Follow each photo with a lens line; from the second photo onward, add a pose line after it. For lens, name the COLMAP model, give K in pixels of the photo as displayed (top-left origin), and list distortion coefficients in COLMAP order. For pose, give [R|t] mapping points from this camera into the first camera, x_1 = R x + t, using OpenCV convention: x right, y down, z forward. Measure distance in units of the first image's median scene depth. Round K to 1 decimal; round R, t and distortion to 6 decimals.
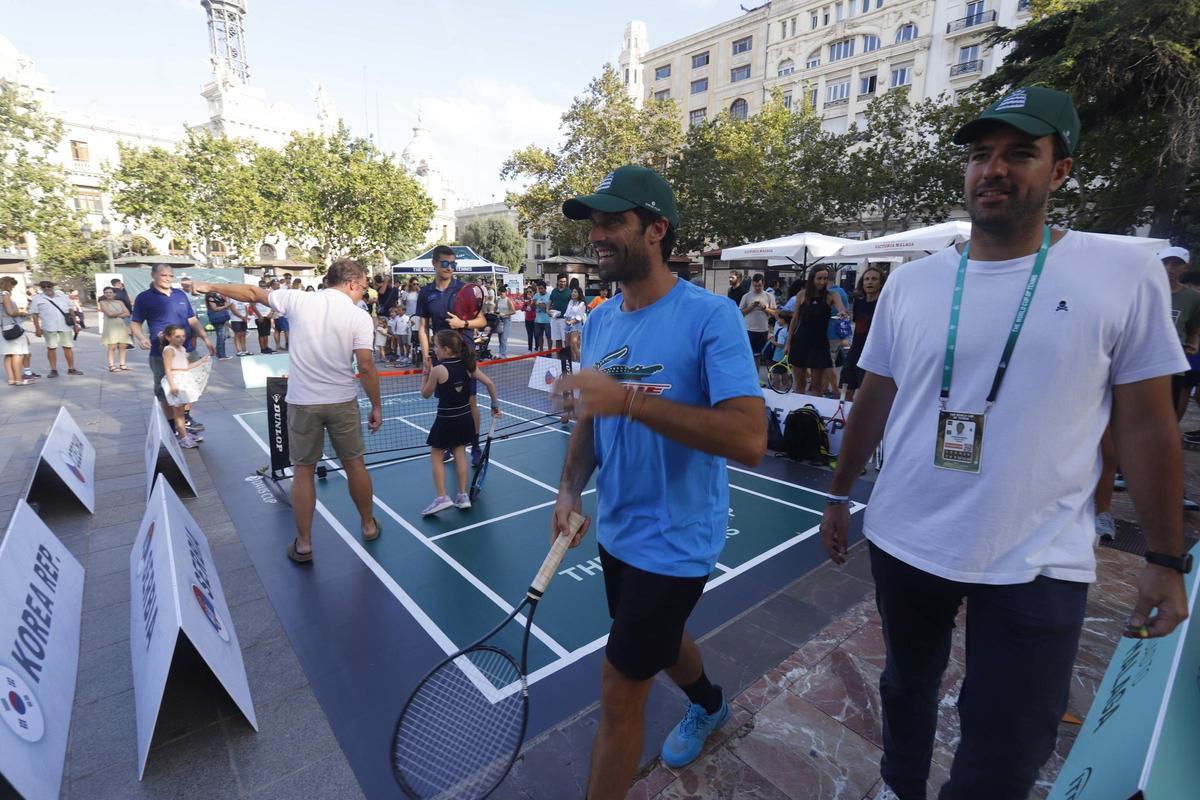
lens RADIAL K [[569.1, 0, 595.2], [0, 569.1, 400.0], [0, 0, 1]] dist [-0.000978, 0.001920]
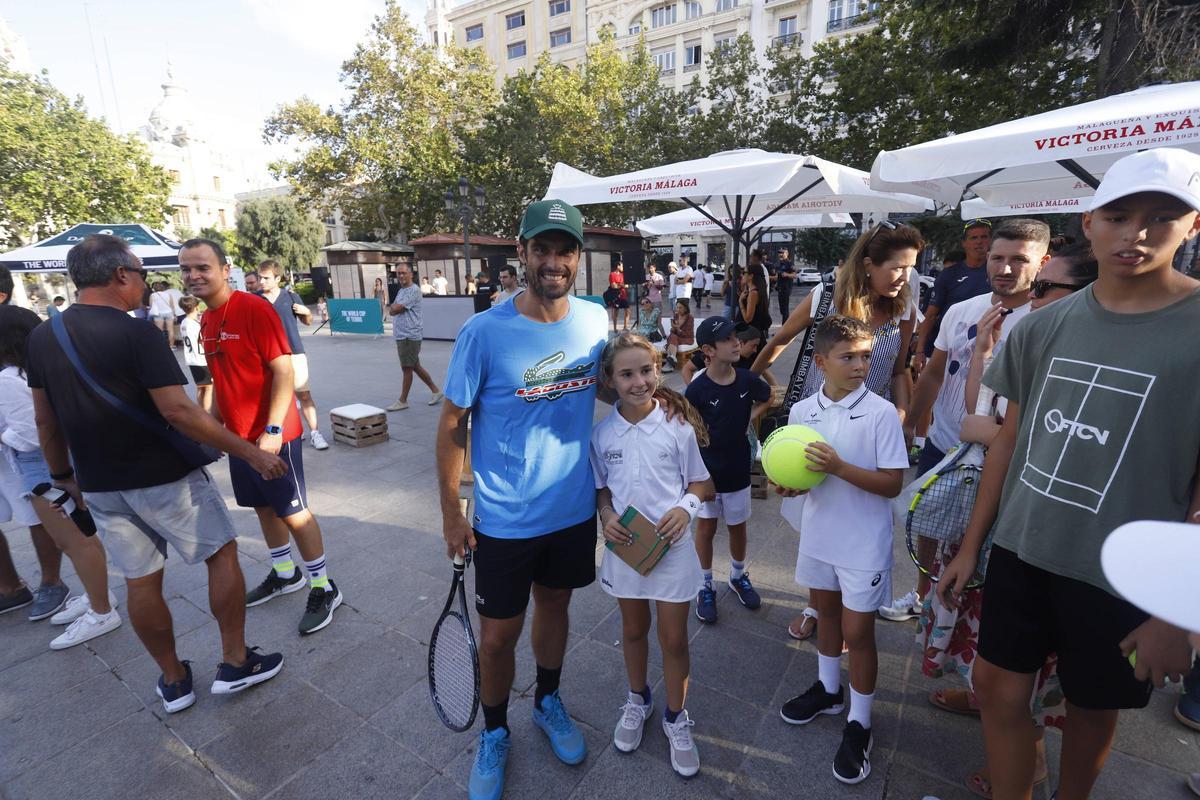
lens RADIAL K [[569.1, 0, 595.2], [0, 569.1, 400.0], [0, 0, 1]] dist [-0.000978, 0.001920]
pose [[0.962536, -0.090004, 0.255781, 0.031128], [0.084787, 0.995905, 0.031374, -0.027986], [-0.257557, -0.008512, 0.966225, 0.131290]]
